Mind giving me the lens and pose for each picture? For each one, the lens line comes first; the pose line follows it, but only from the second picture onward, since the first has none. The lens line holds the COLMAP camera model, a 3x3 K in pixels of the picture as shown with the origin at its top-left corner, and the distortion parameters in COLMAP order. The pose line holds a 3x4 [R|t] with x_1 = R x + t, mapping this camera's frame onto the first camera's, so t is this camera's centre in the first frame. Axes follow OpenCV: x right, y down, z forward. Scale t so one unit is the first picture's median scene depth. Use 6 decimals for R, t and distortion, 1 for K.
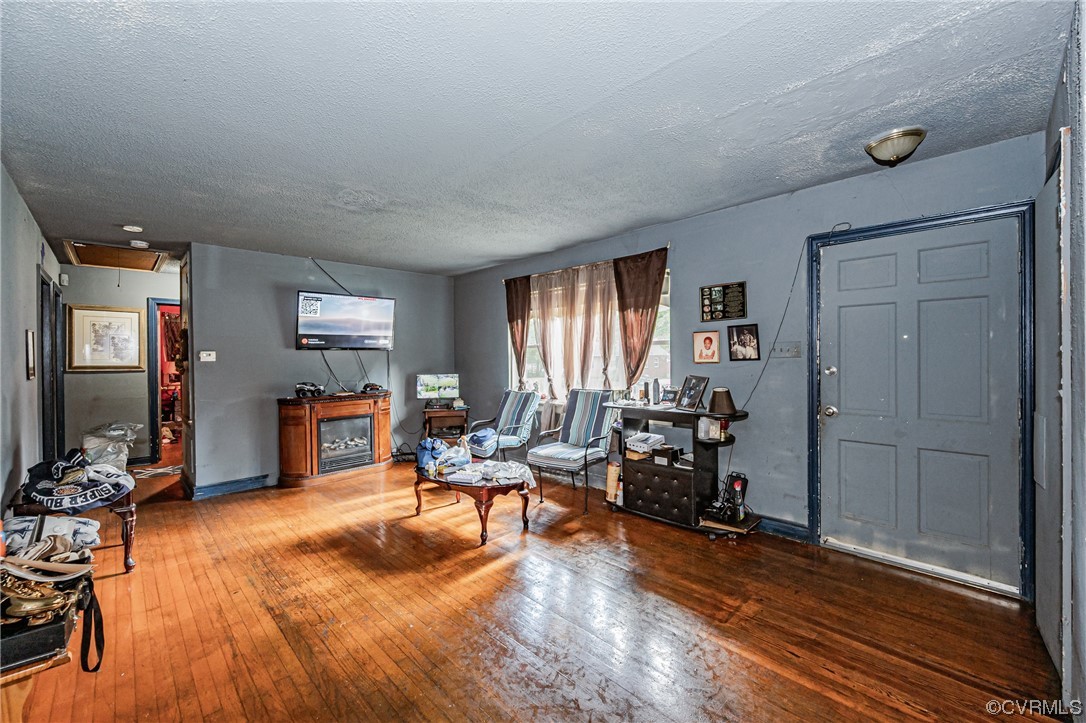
lens RADIAL K [[435.6, 0, 543.0], [0, 435.6, 361.5], [0, 0, 1]] dist [-0.001614, -0.000038]
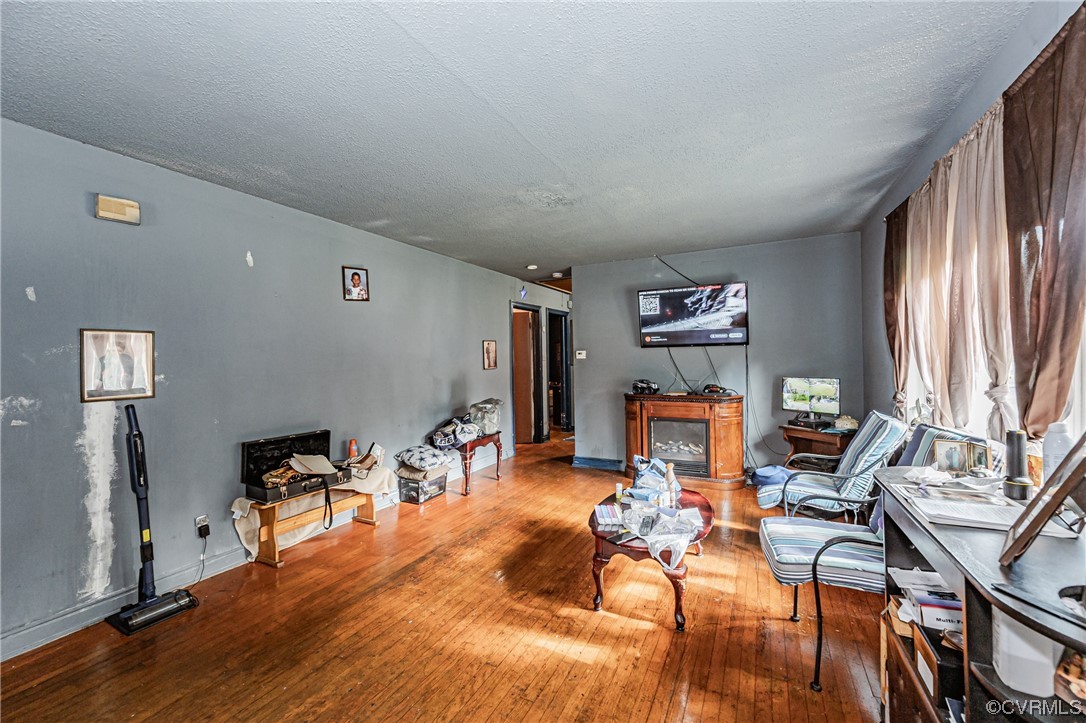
lens RADIAL K [[435.6, 0, 543.0], [0, 435.6, 361.5], [0, 0, 1]] dist [-0.001614, -0.000038]
pose [[0.316871, 0.010826, -0.948407, 0.348111], [0.001240, 0.999929, 0.011828, -0.006888], [0.948468, -0.004924, 0.316835, 0.447428]]
